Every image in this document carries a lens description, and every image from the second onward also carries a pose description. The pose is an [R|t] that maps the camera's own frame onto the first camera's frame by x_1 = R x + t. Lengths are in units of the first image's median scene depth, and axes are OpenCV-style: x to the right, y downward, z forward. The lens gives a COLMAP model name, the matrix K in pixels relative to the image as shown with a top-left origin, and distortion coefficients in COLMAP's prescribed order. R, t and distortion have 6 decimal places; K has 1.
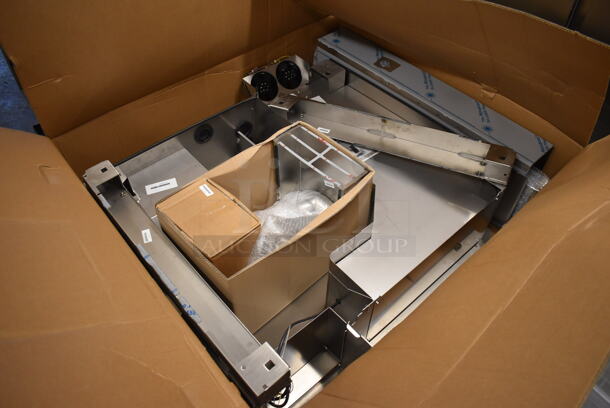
lens RADIAL K [[474.9, 0, 305.8], [0, 474.9, 200.8], [0, 0, 1]] dist [-0.106031, 0.024985]
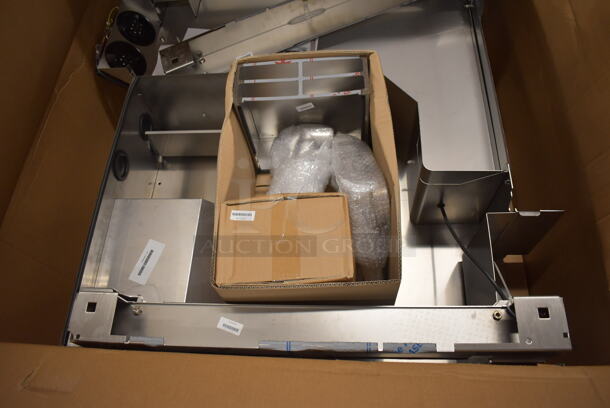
lens RADIAL K [[474.9, 0, 304.8], [0, 474.9, 201.7], [0, 0, 1]] dist [-0.106031, 0.024985]
pose [[0.689042, -0.671784, 0.271898, -0.252019], [0.599129, 0.739111, 0.307829, -0.151080], [-0.407757, -0.049205, 0.911764, 0.273778]]
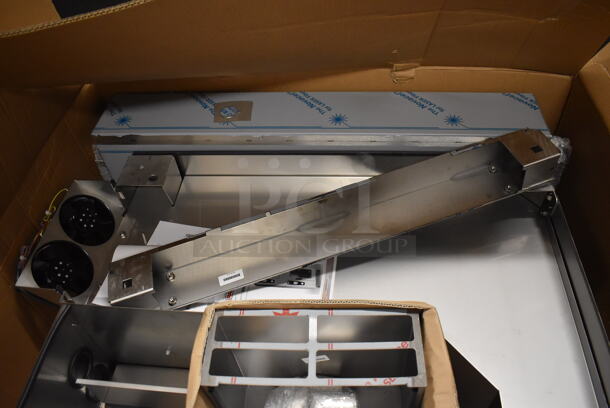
lens RADIAL K [[474.9, 0, 307.2], [0, 474.9, 202.3], [0, 0, 1]] dist [-0.106031, 0.024985]
pose [[0.716126, -0.549290, 0.430632, -0.079958], [0.563946, 0.818889, 0.106707, -0.224273], [-0.411253, 0.166437, 0.896197, 0.490609]]
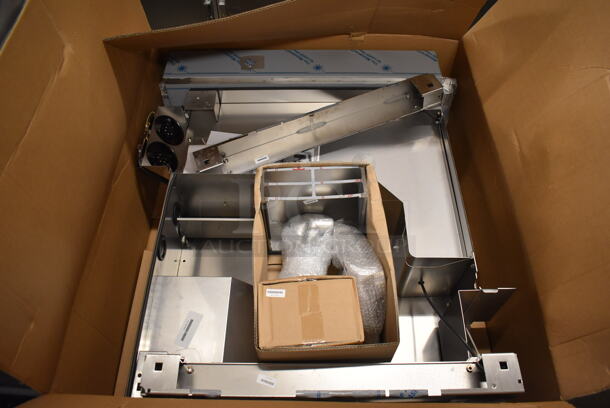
lens RADIAL K [[474.9, 0, 305.4], [0, 474.9, 202.9], [0, 0, 1]] dist [-0.106031, 0.024985]
pose [[0.667287, -0.619076, 0.414094, -0.339852], [0.565200, 0.782982, 0.259785, -0.273688], [-0.485055, 0.060694, 0.872375, 0.159870]]
